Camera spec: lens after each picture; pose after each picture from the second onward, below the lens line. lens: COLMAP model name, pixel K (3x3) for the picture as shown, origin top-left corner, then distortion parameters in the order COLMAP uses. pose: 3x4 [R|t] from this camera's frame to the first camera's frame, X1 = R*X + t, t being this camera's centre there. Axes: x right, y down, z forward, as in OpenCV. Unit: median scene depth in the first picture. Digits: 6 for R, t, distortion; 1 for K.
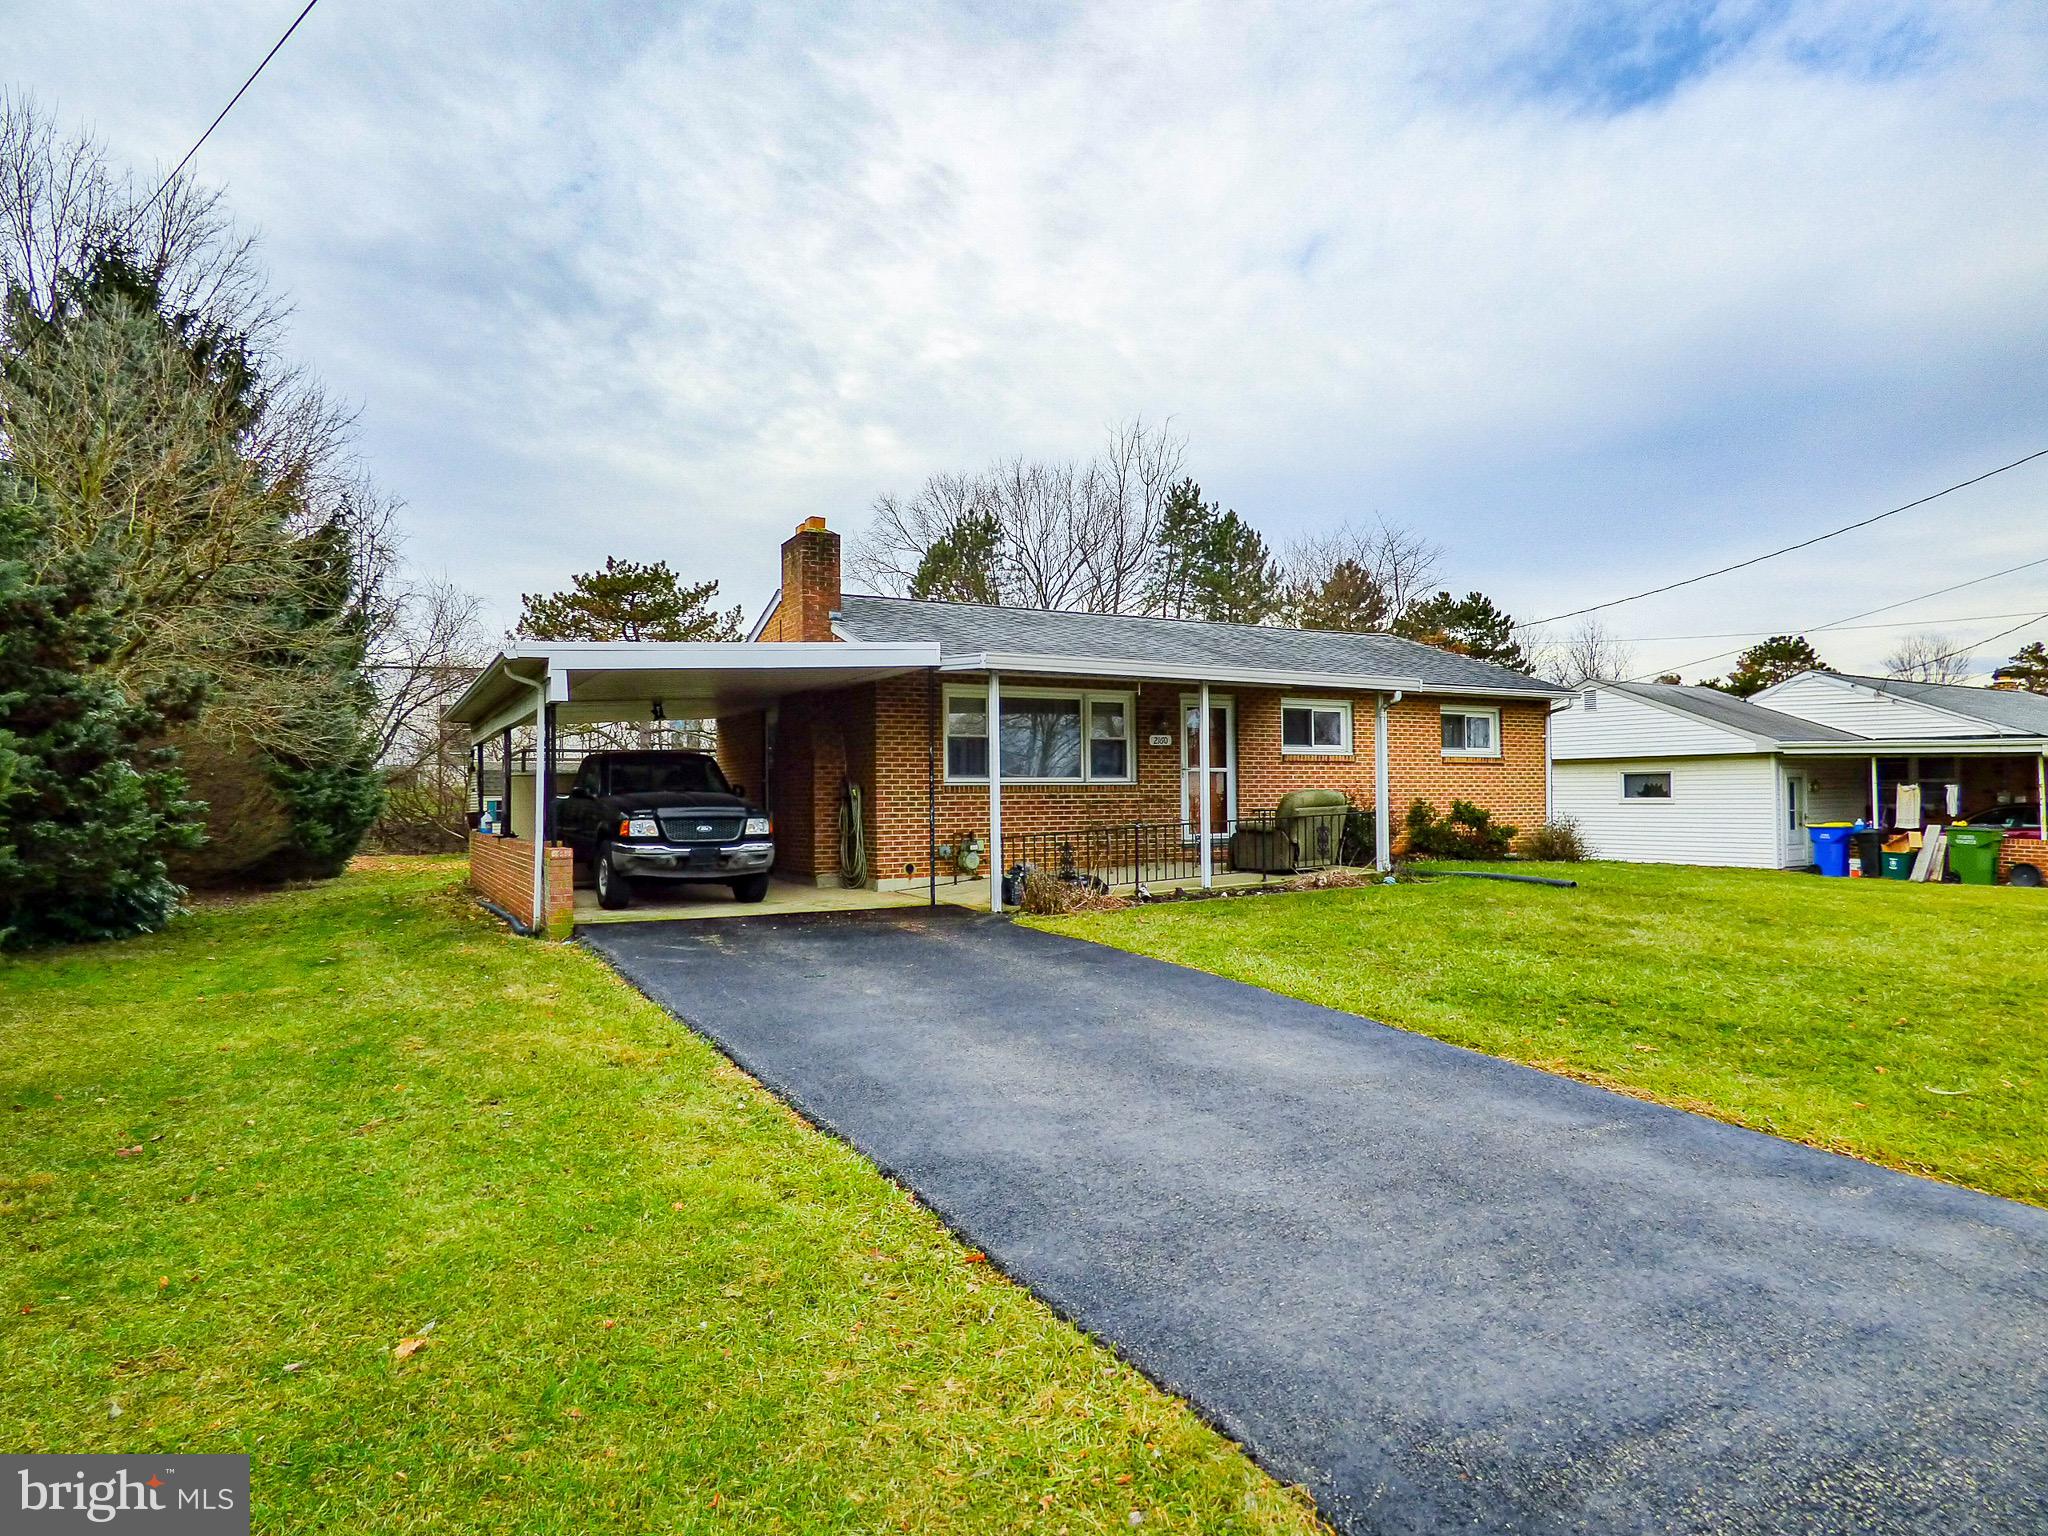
lens RADIAL K [[1261.9, 0, 1024.0], [0, 1261.9, 768.0], [0, 0, 1]] dist [-0.006964, -0.000623]
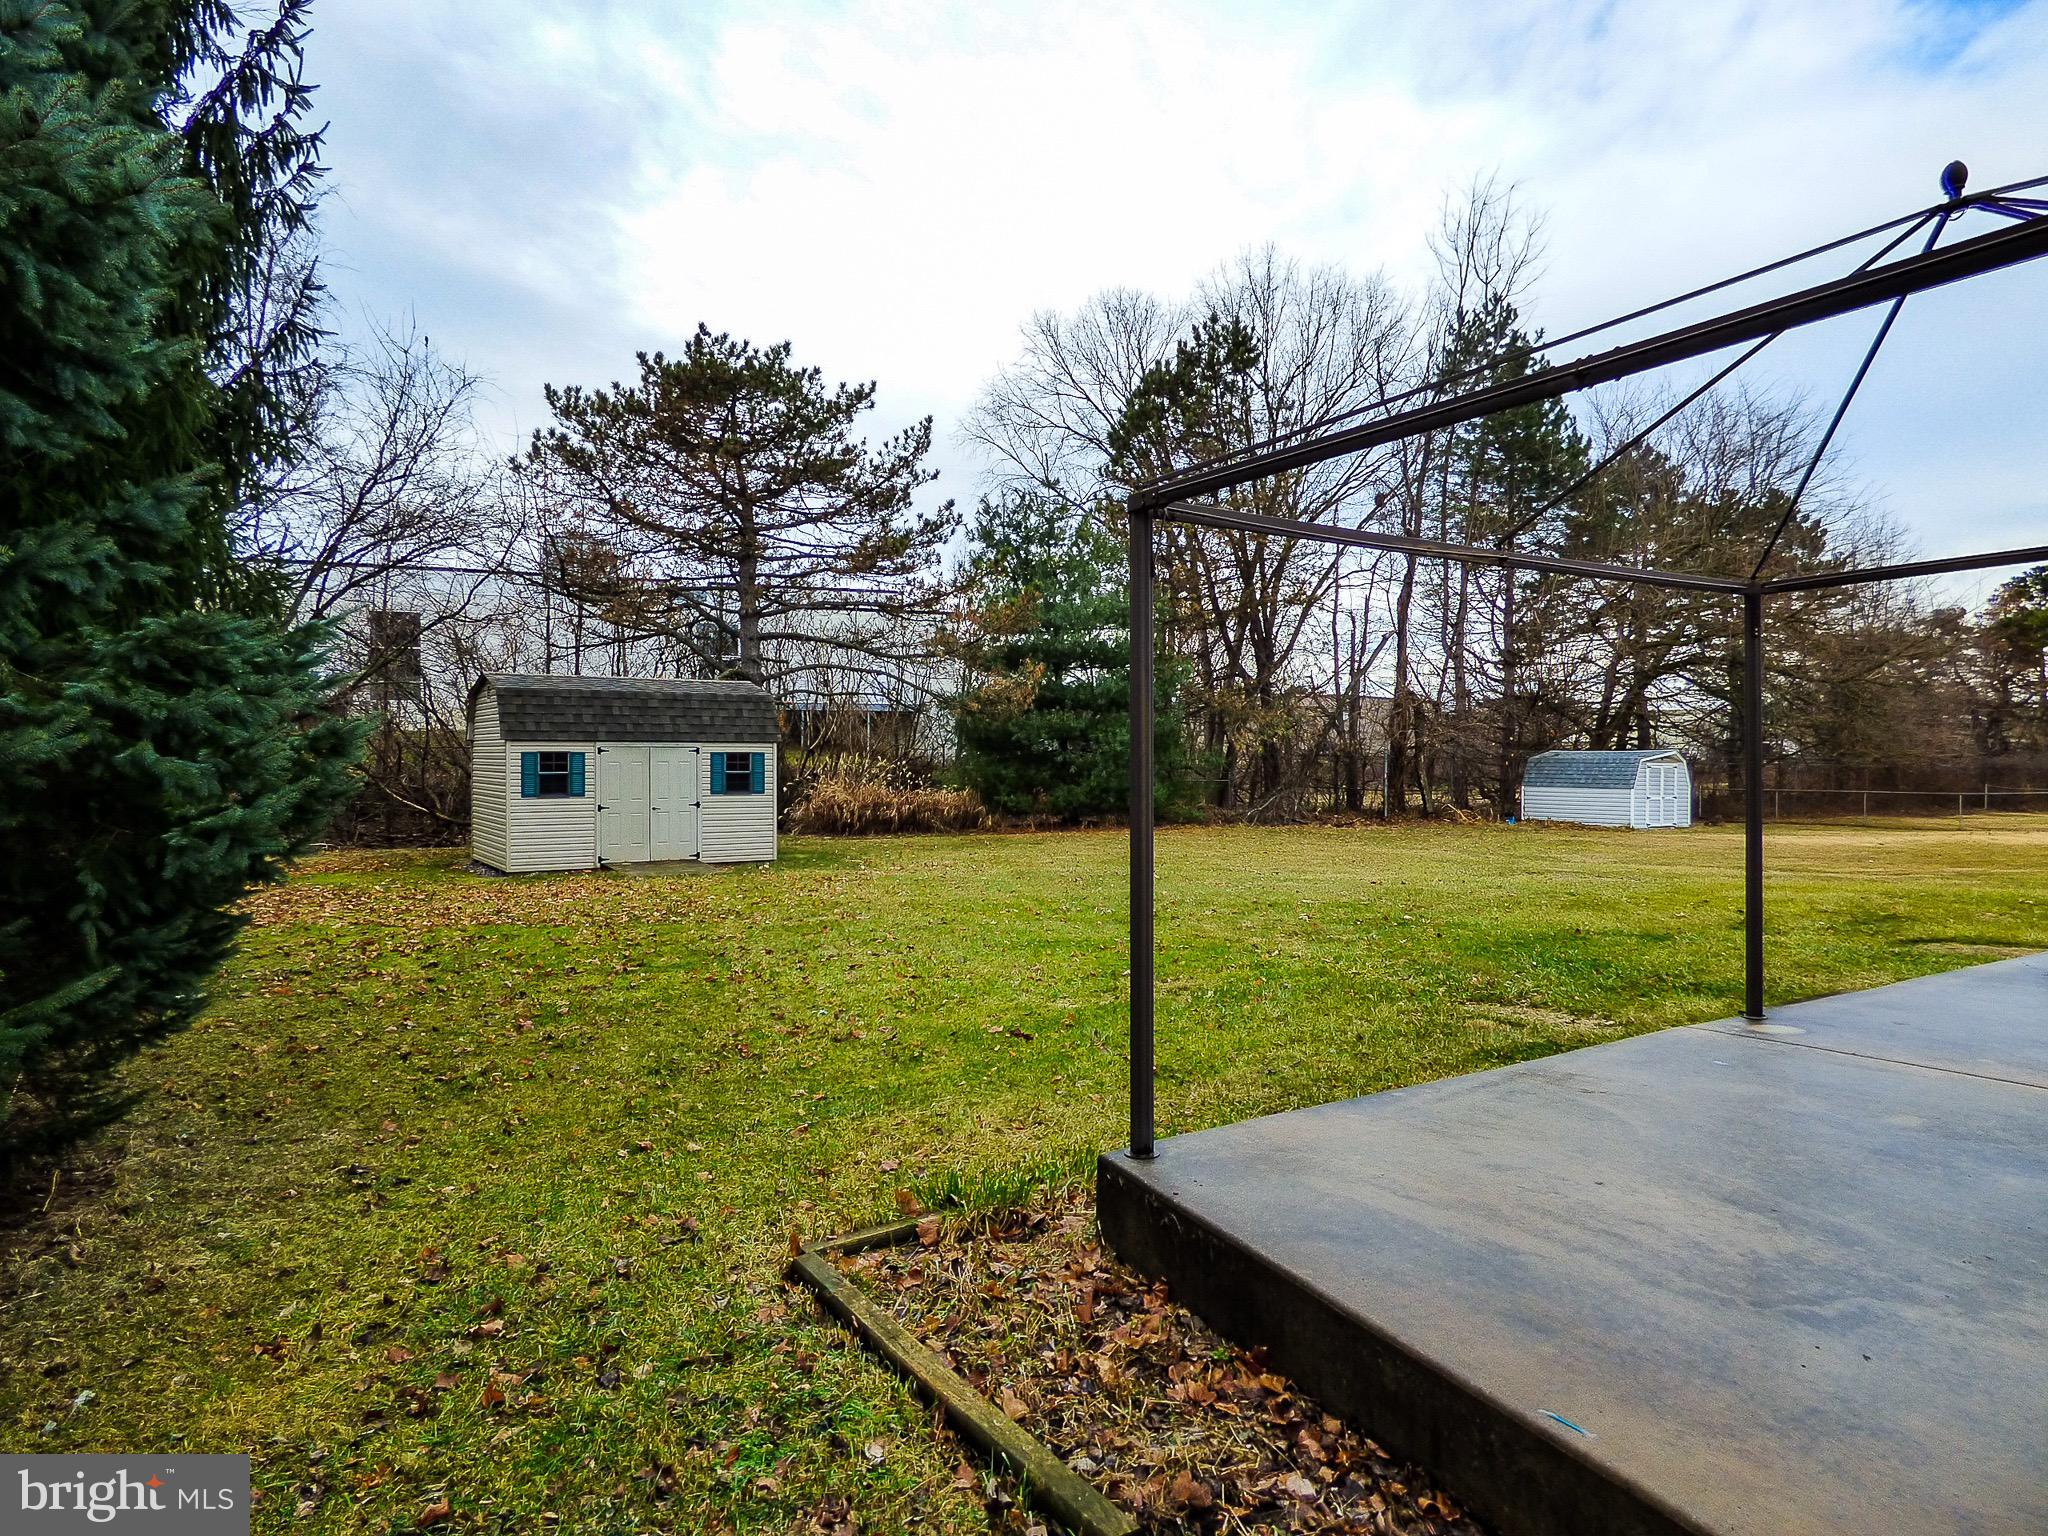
lens RADIAL K [[1261.9, 0, 1024.0], [0, 1261.9, 768.0], [0, 0, 1]] dist [-0.006964, -0.000623]
pose [[0.997938, 0.008101, 0.063665, -0.213661], [-0.010356, 0.999327, 0.035178, 0.010476], [-0.063338, -0.035764, 0.997351, 0.408766]]
